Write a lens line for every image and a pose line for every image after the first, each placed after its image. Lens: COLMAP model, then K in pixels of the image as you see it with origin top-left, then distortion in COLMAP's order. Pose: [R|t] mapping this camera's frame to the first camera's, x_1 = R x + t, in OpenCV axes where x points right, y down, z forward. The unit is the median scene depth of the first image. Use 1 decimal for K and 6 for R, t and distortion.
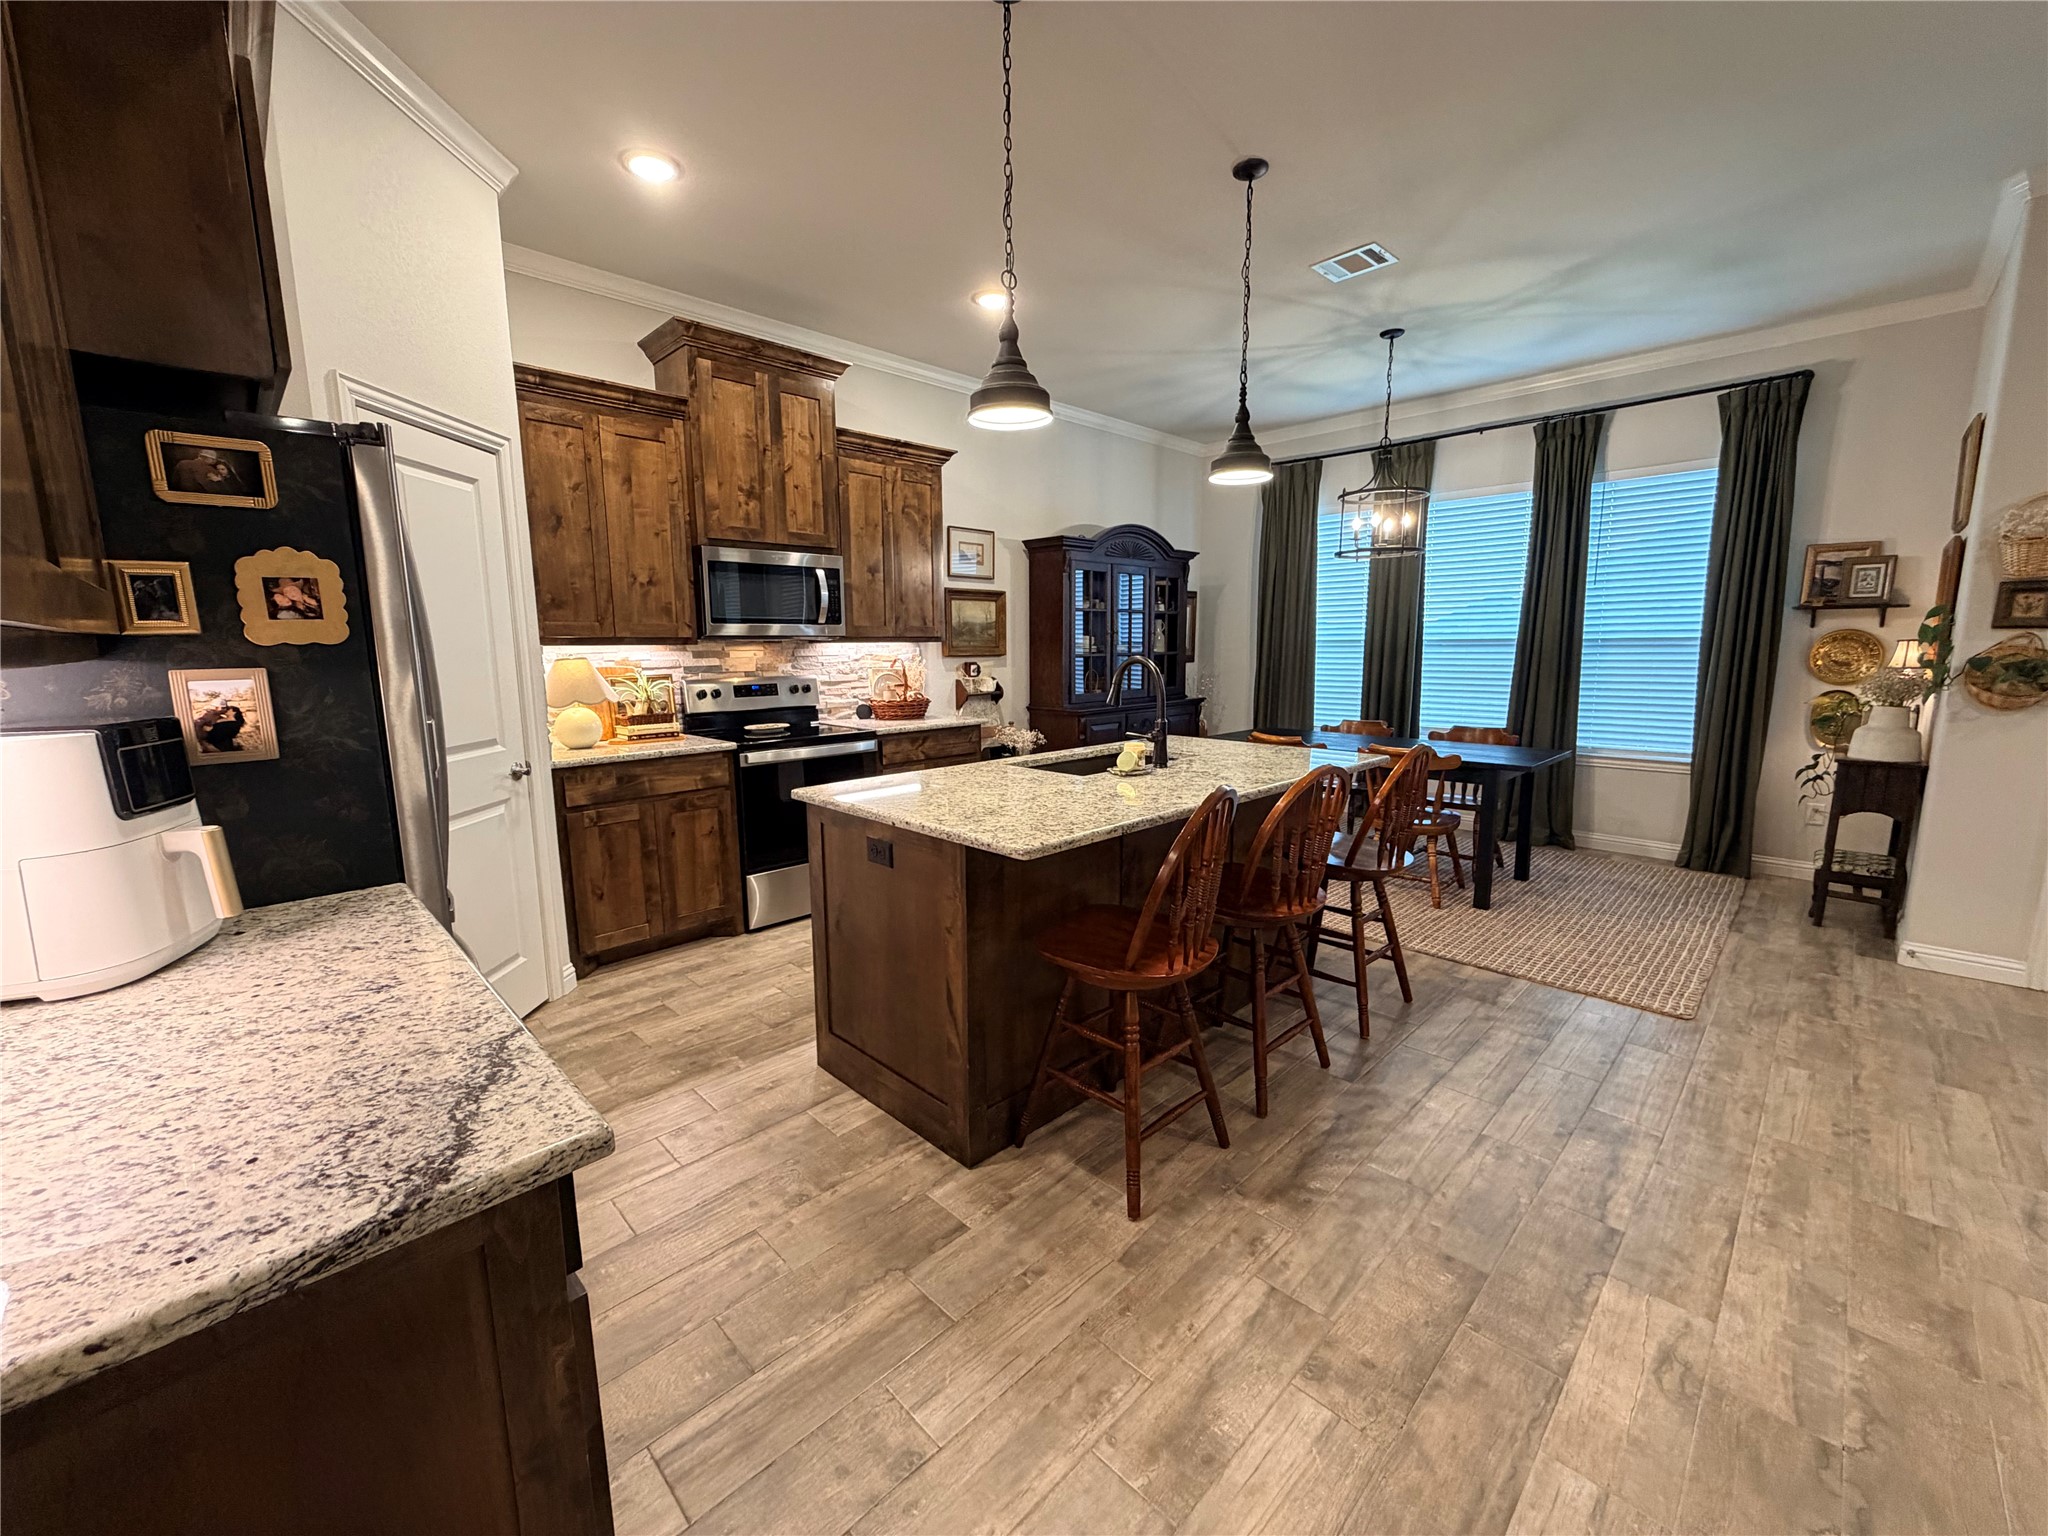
lens RADIAL K [[815.4, 0, 1019.5], [0, 815.4, 765.2], [0, 0, 1]] dist [0.000361, -0.000129]
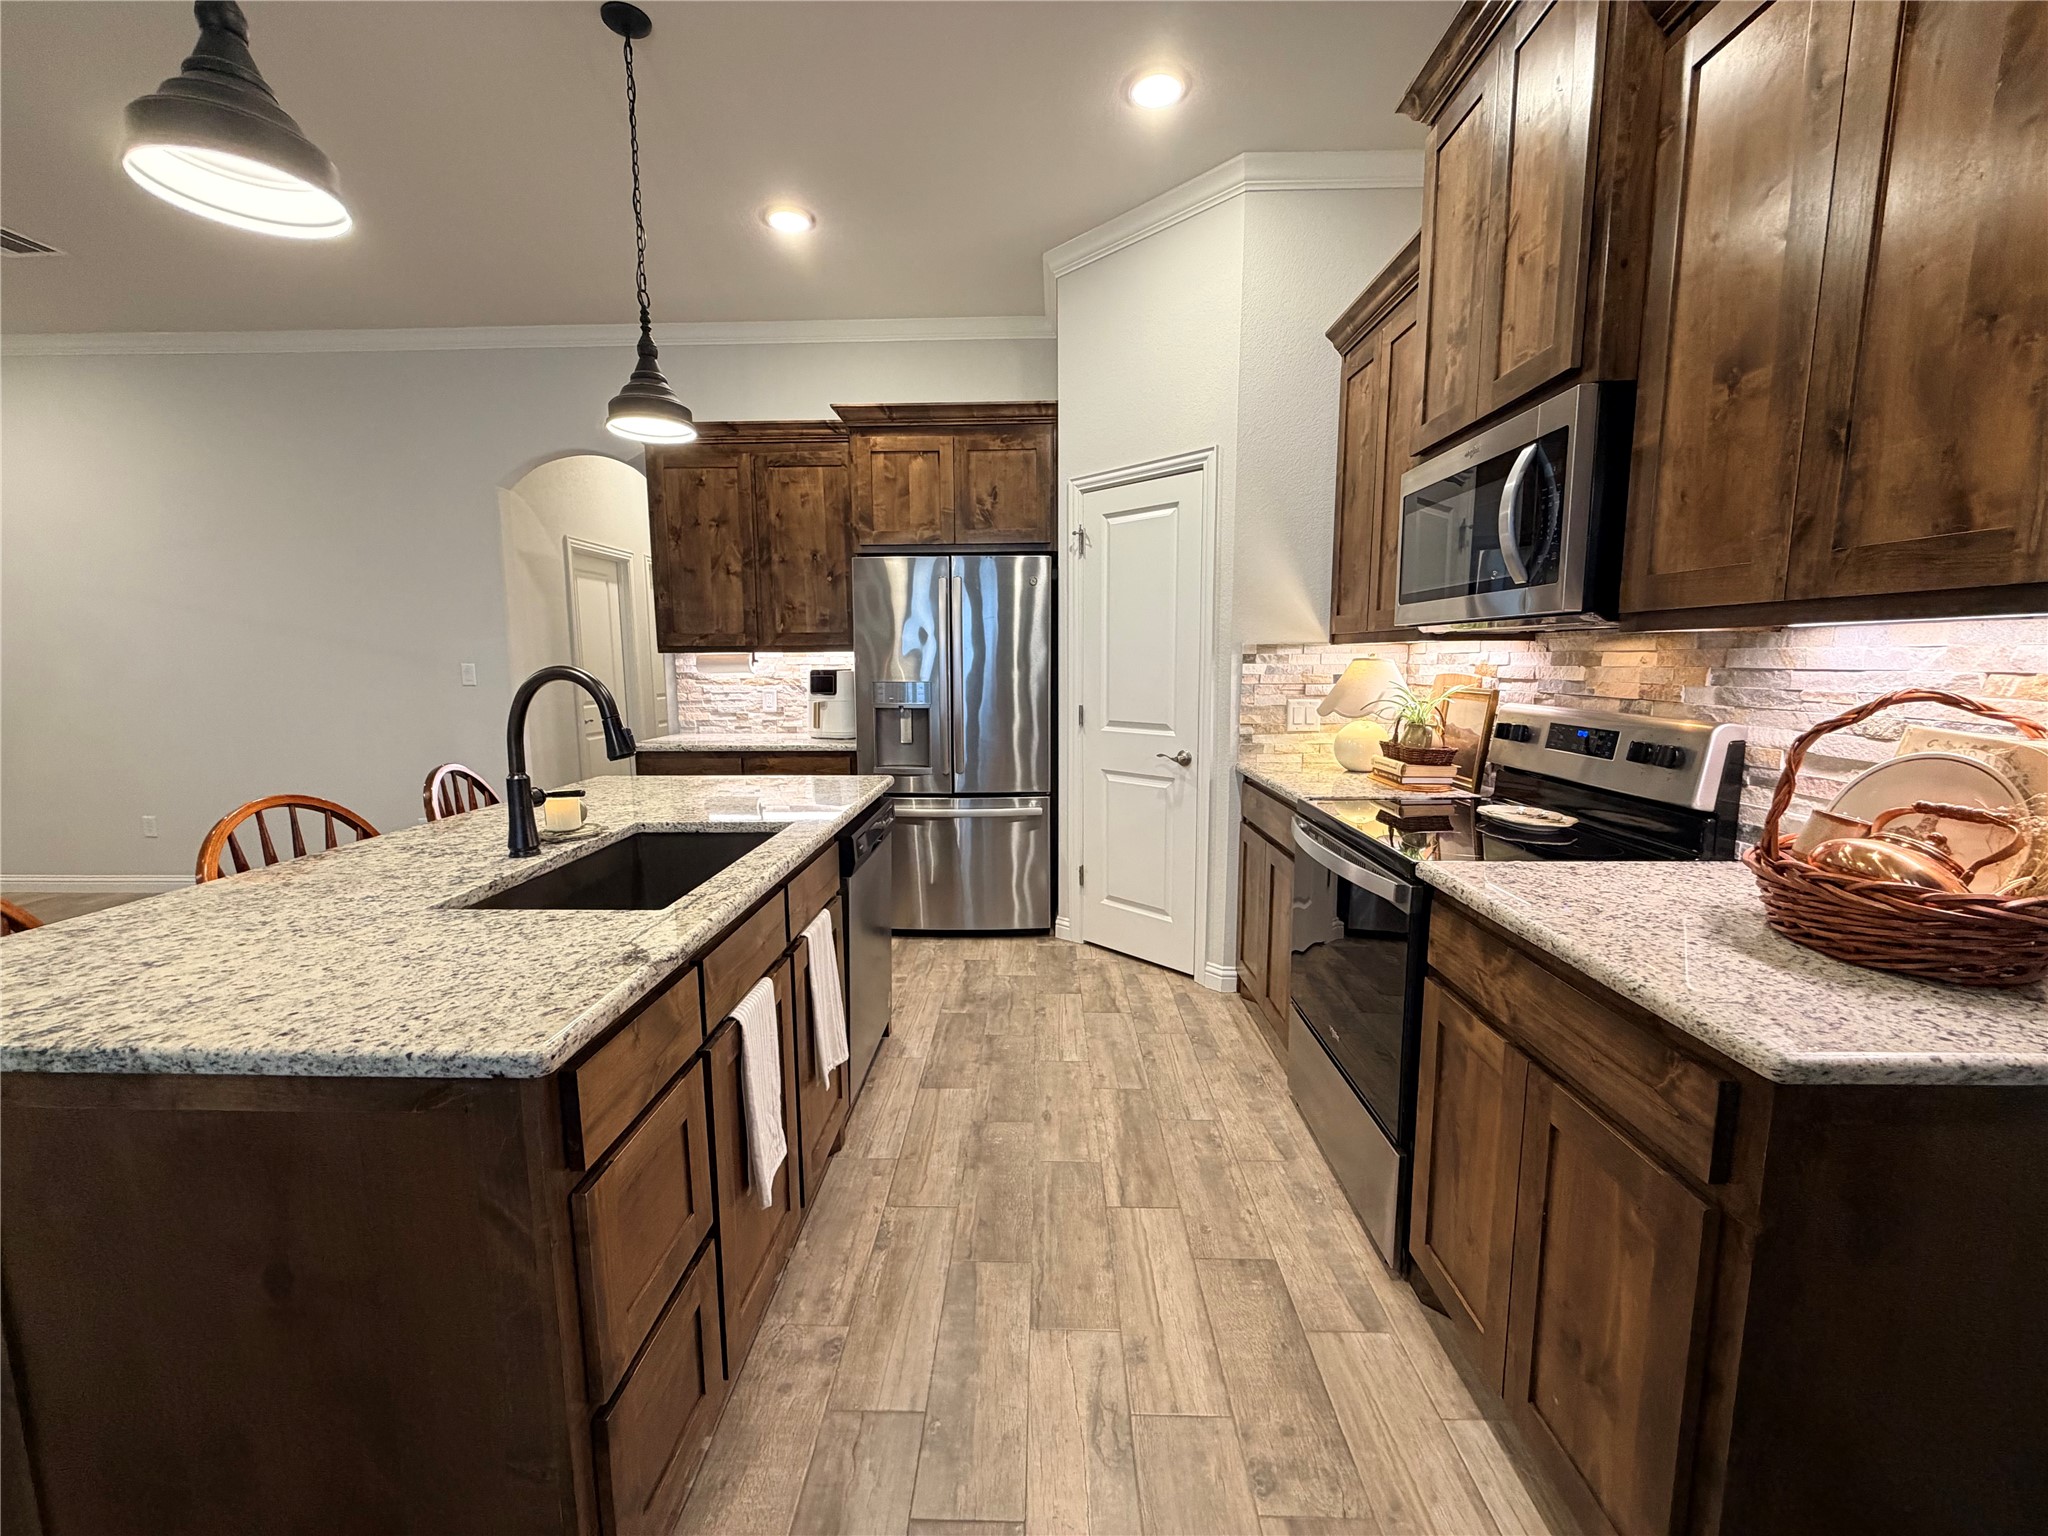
lens RADIAL K [[815.4, 0, 1018.7], [0, 815.4, 762.2], [0, 0, 1]] dist [0.000361, -0.000129]
pose [[-0.720978, 0.100777, -0.685591, 0.213305], [-0.093406, 0.966206, 0.240253, -0.161058], [0.686634, 0.237256, -0.687199, 1.113691]]
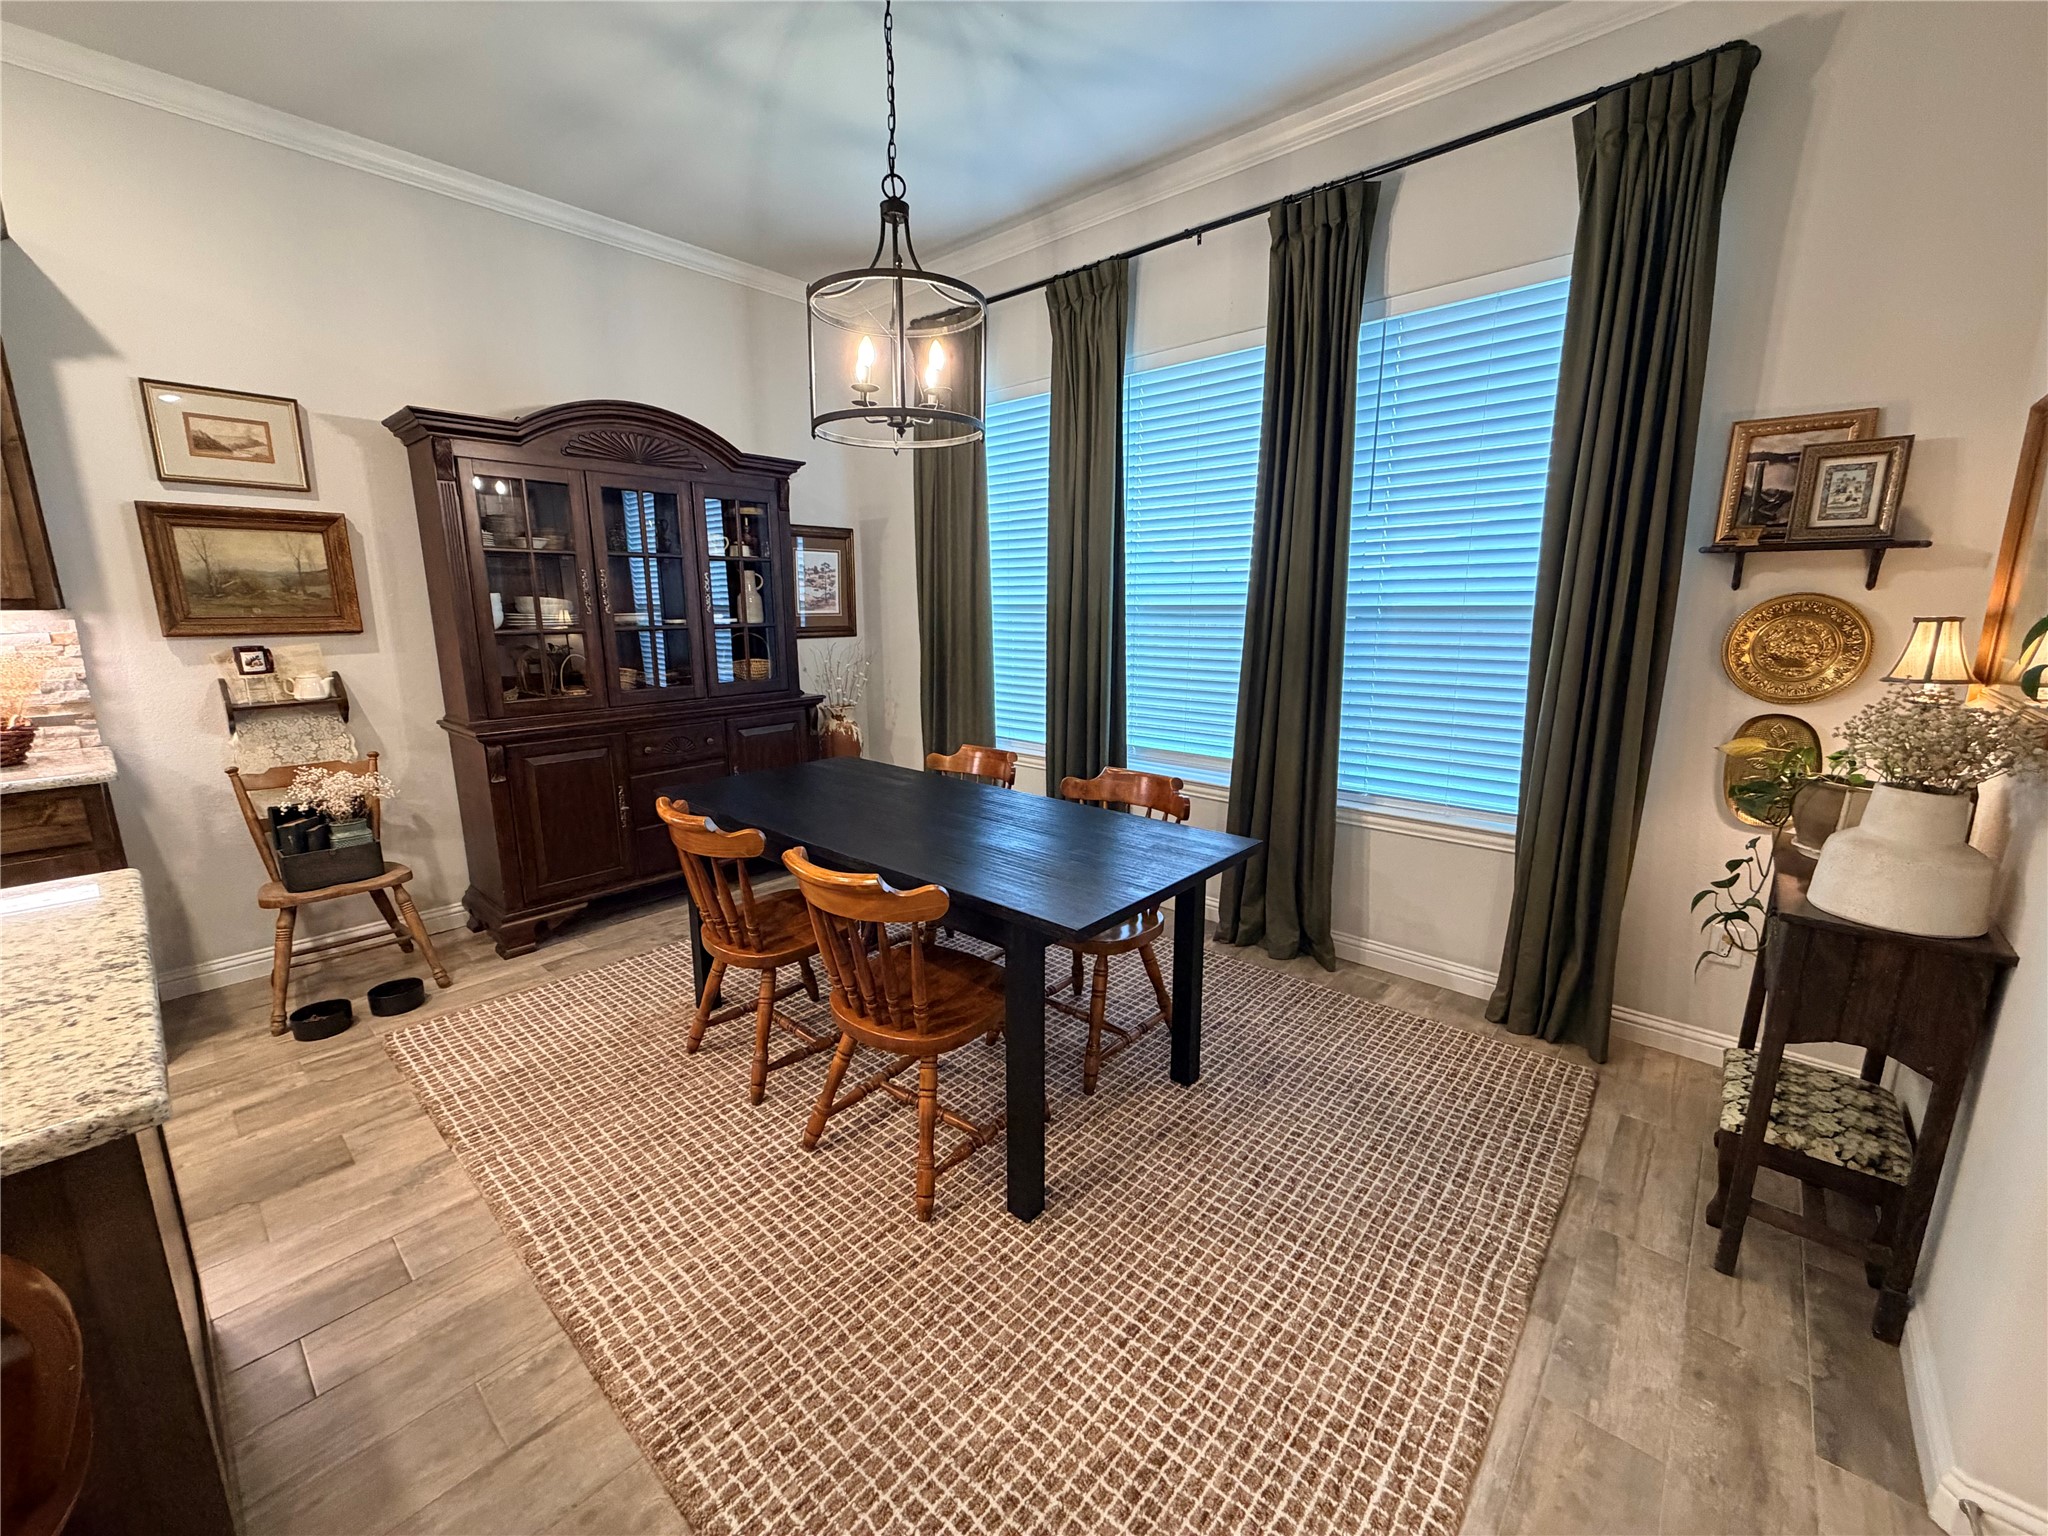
lens RADIAL K [[815.4, 0, 1020.0], [0, 815.4, 765.2], [0, 0, 1]] dist [0.000361, -0.000129]
pose [[0.997931, -0.009172, 0.063631, 0.521397], [0.005919, 0.998675, 0.051122, -0.092494], [-0.064016, -0.050640, 0.996663, 0.545099]]
